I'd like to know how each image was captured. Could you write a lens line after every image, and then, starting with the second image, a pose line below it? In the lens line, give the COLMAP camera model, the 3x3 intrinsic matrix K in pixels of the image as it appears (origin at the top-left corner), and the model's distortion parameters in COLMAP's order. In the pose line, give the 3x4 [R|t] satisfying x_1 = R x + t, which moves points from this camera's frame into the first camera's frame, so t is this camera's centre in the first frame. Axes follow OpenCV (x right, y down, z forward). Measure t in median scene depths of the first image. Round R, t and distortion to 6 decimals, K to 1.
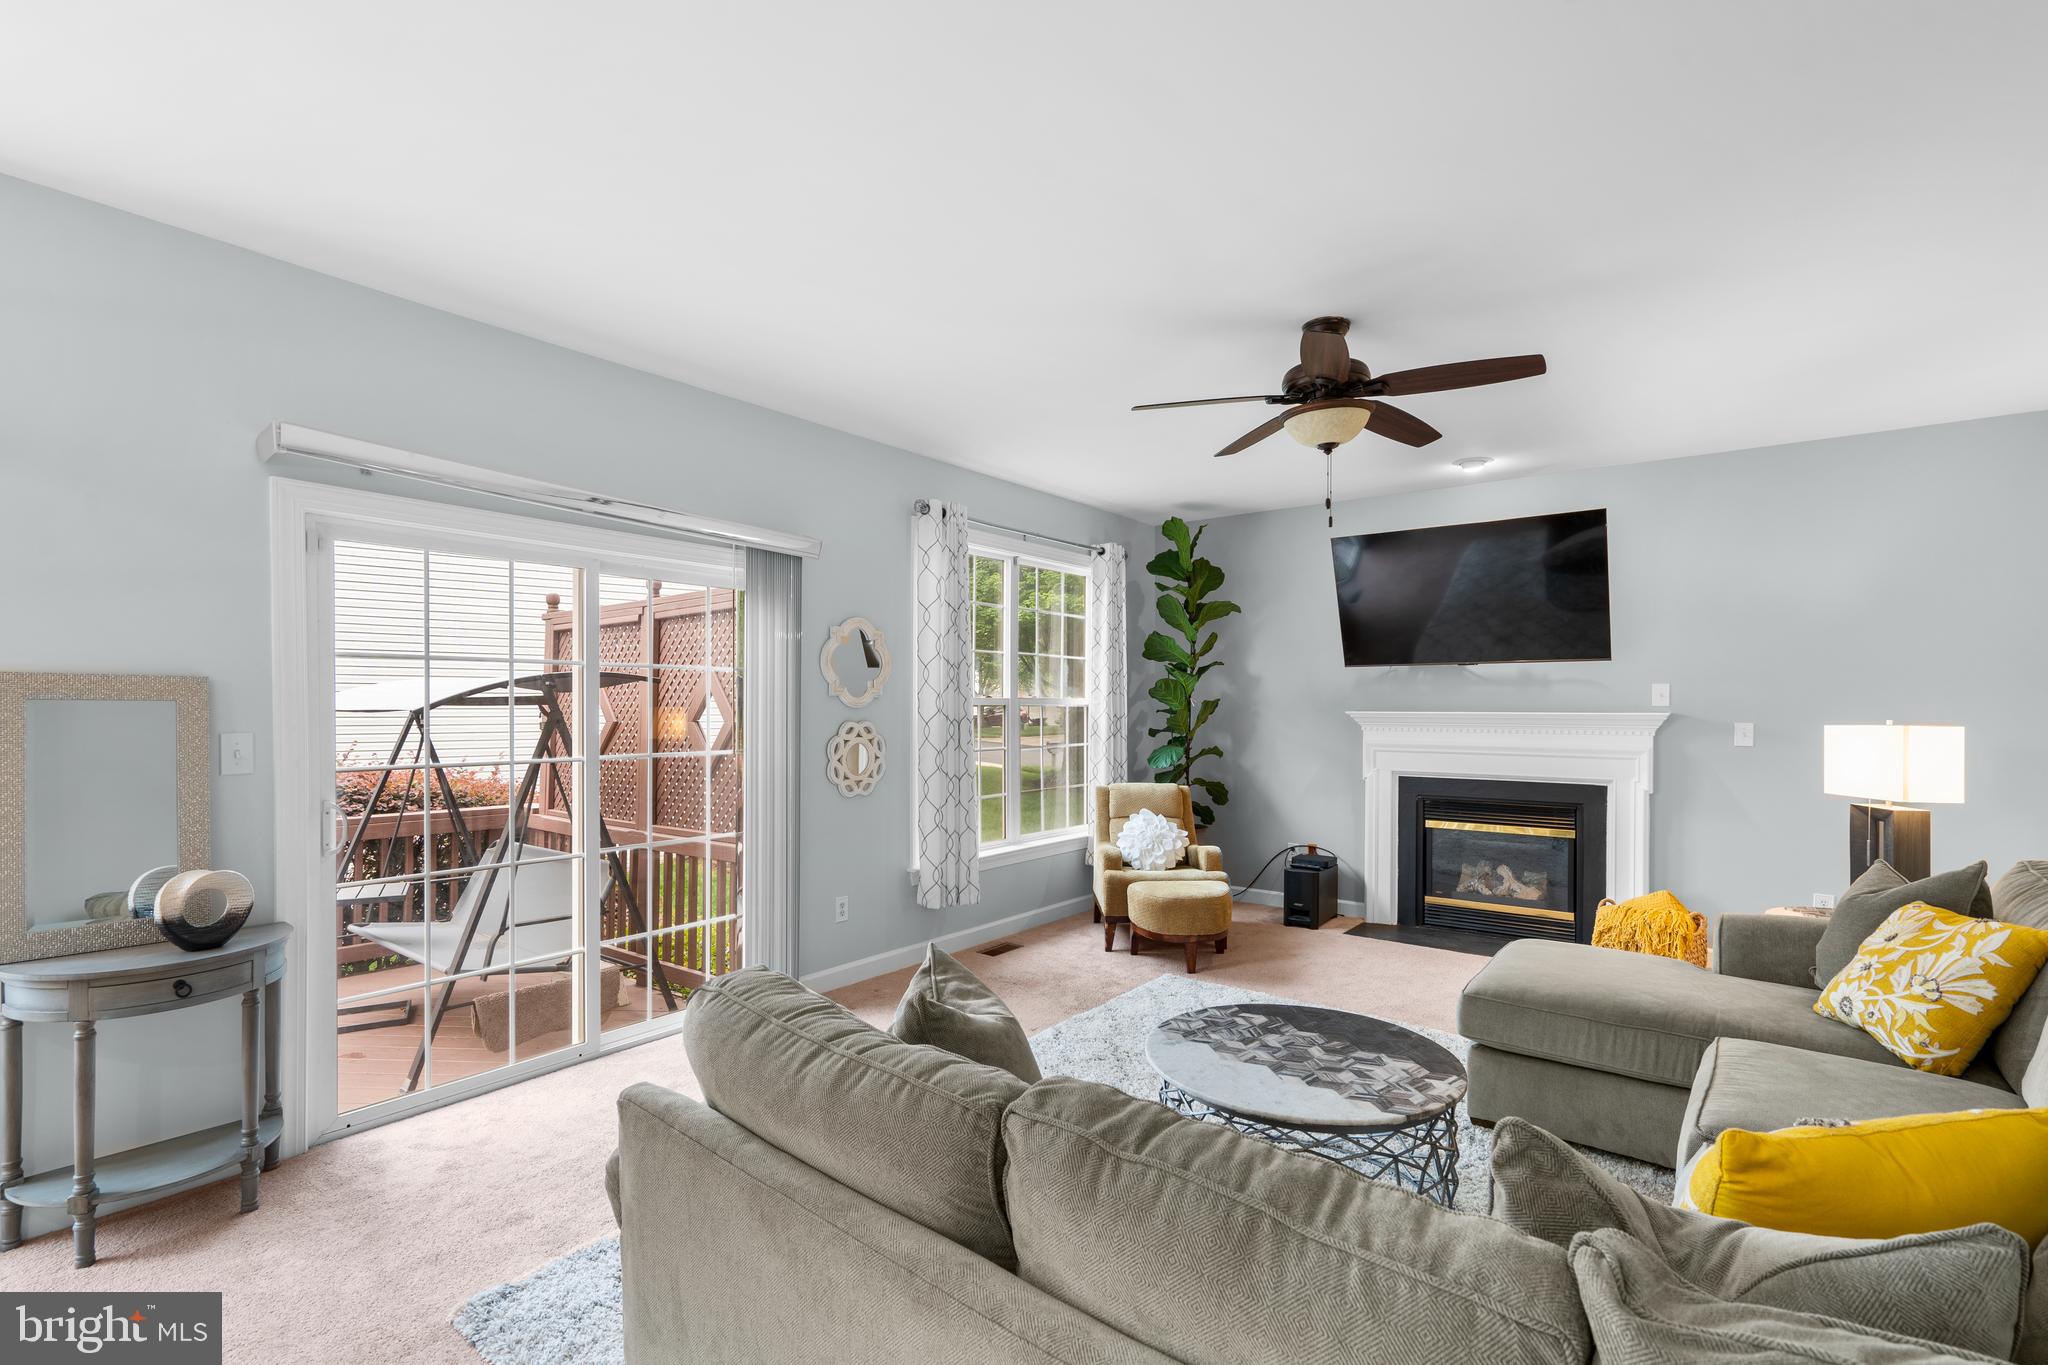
lens RADIAL K [[933.6, 0, 1024.2], [0, 933.6, 710.3], [0, 0, 1]] dist [-0.009515, 0.005440]
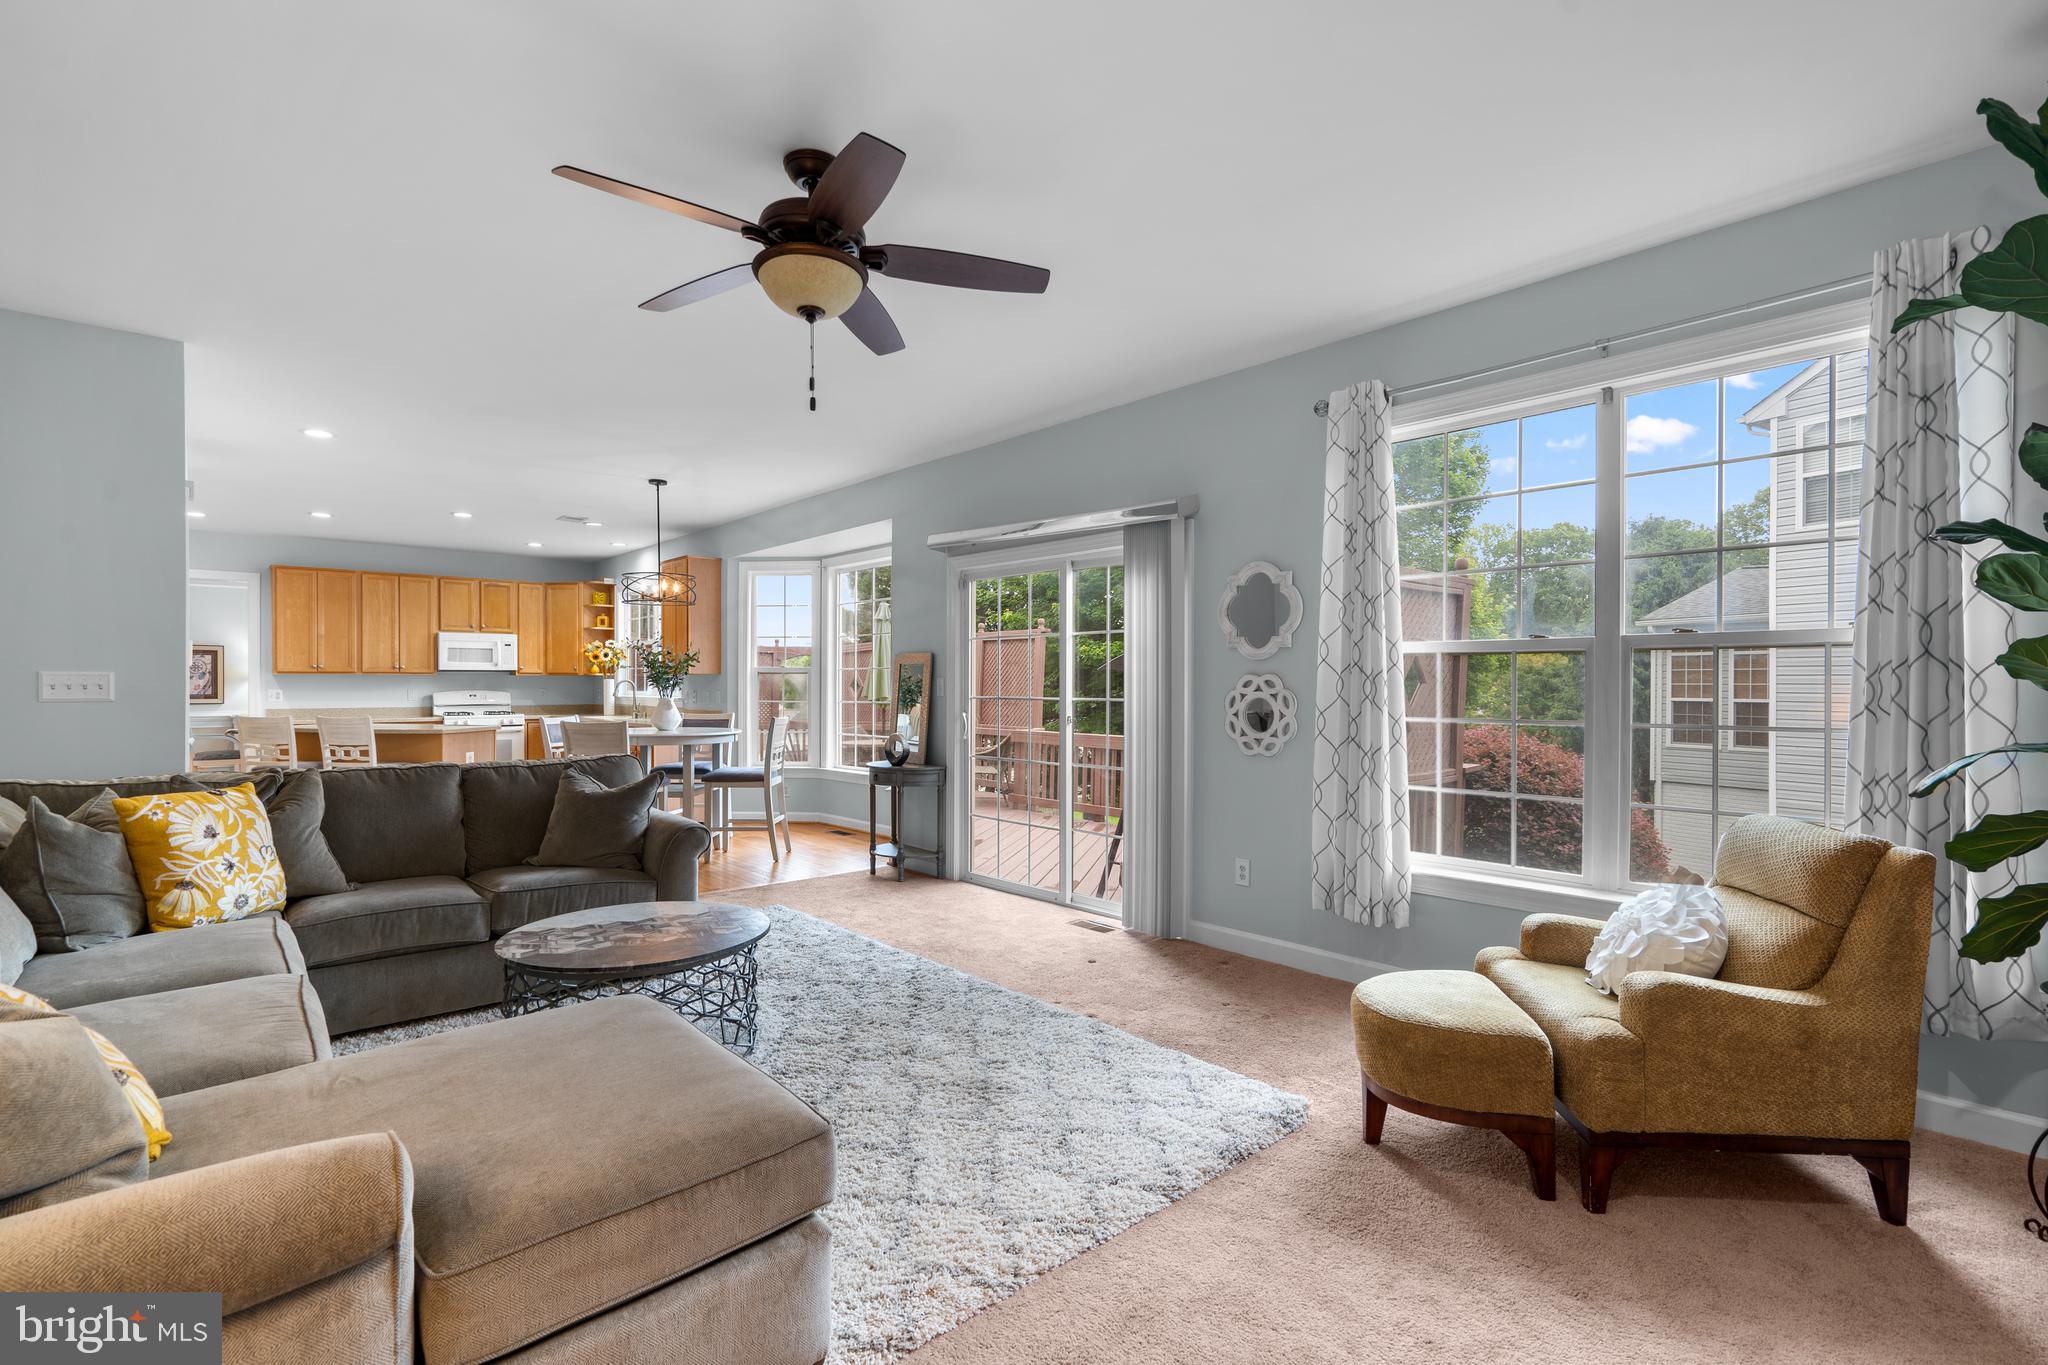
lens RADIAL K [[933.6, 0, 1032.0], [0, 933.6, 698.2], [0, 0, 1]] dist [-0.009515, 0.005440]
pose [[-0.177981, 0.009268, -0.983990, 0.707911], [-0.008839, 0.999900, 0.011016, 0.025209], [0.983994, 0.010658, -0.177881, 0.872484]]
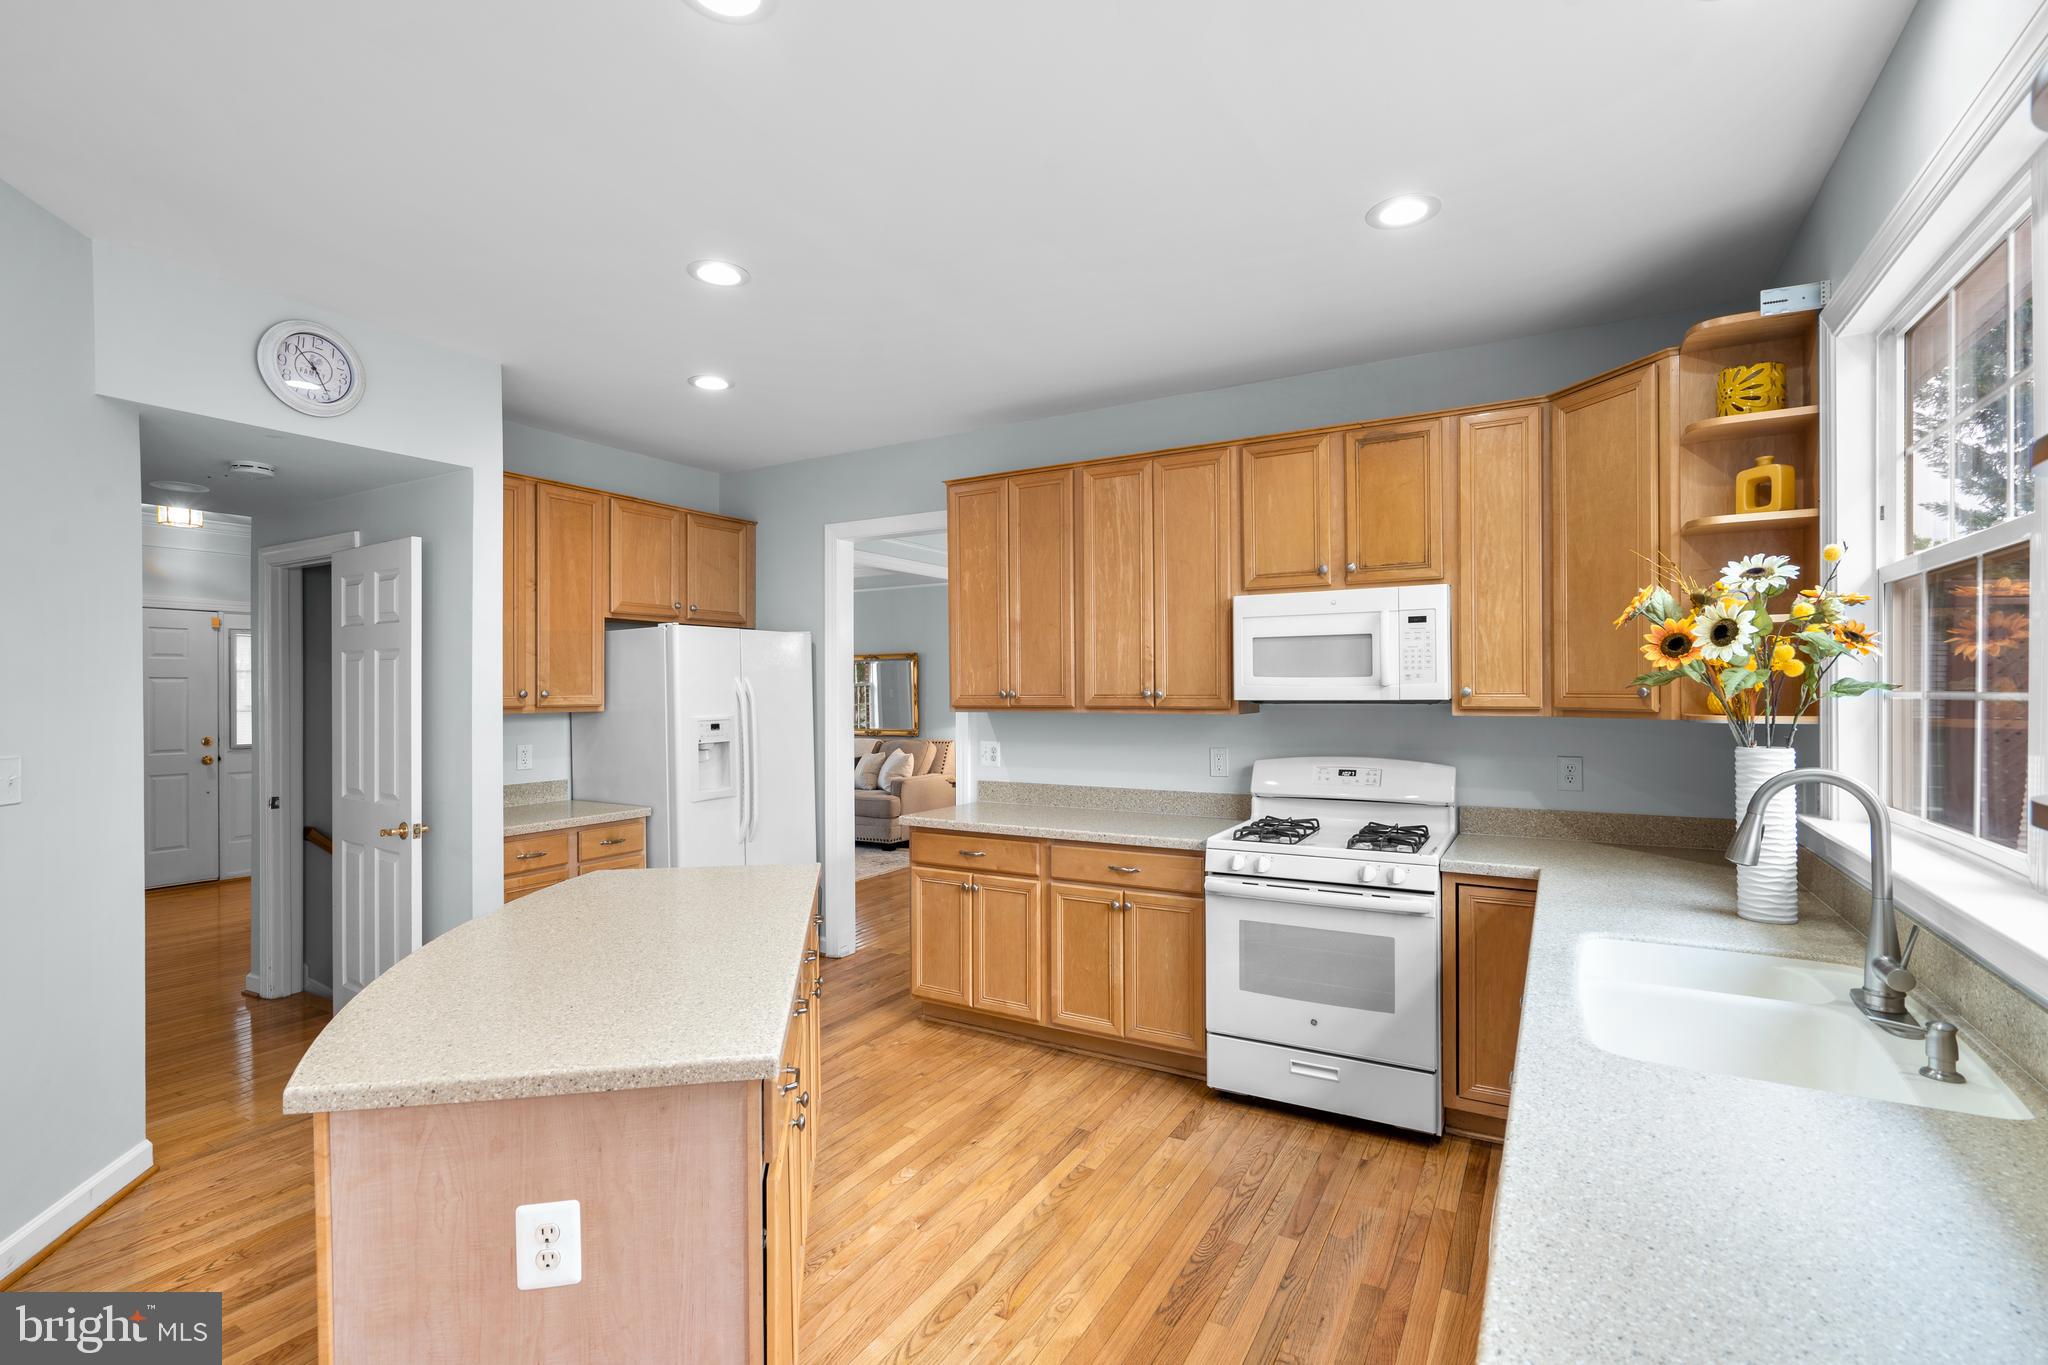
lens RADIAL K [[933.6, 0, 1024.8], [0, 933.6, 690.7], [0, 0, 1]] dist [-0.009515, 0.005440]
pose [[-0.991322, 0.000410, -0.131456, -0.754039], [-0.000750, 0.999961, 0.008776, -0.015304], [0.131455, 0.008798, -0.991283, -0.030958]]
